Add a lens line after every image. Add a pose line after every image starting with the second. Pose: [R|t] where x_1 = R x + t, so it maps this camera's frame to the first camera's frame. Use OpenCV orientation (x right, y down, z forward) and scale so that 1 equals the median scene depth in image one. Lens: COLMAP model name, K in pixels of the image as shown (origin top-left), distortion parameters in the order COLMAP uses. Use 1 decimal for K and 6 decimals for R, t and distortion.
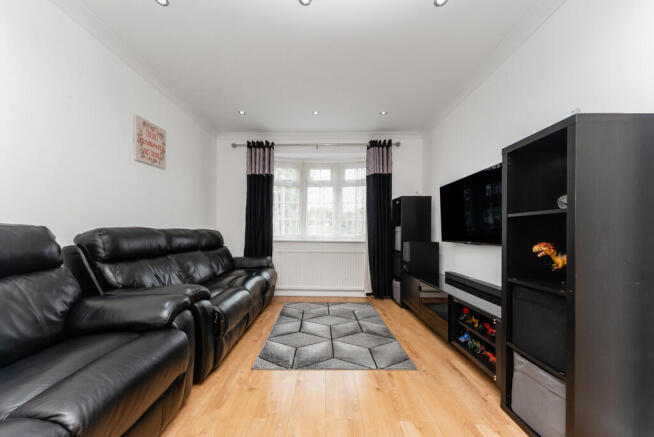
lens RADIAL K [[233.0, 0, 323.8], [0, 233.0, 234.1], [0, 0, 1]] dist [-0.010658, 0.000165]
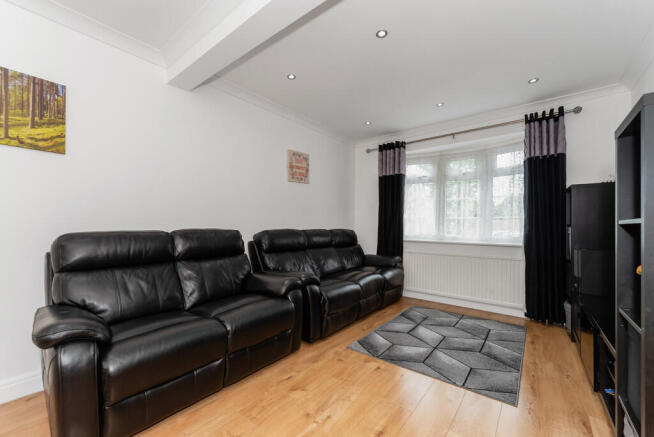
lens RADIAL K [[250.1, 0, 322.5], [0, 250.1, 230.4], [0, 0, 1]] dist [-0.014798, -0.000143]
pose [[0.800018, 0.011710, -0.599862, 0.226499], [-0.012296, 0.999920, 0.003121, -0.022726], [0.599850, 0.004879, 0.800097, -0.079345]]
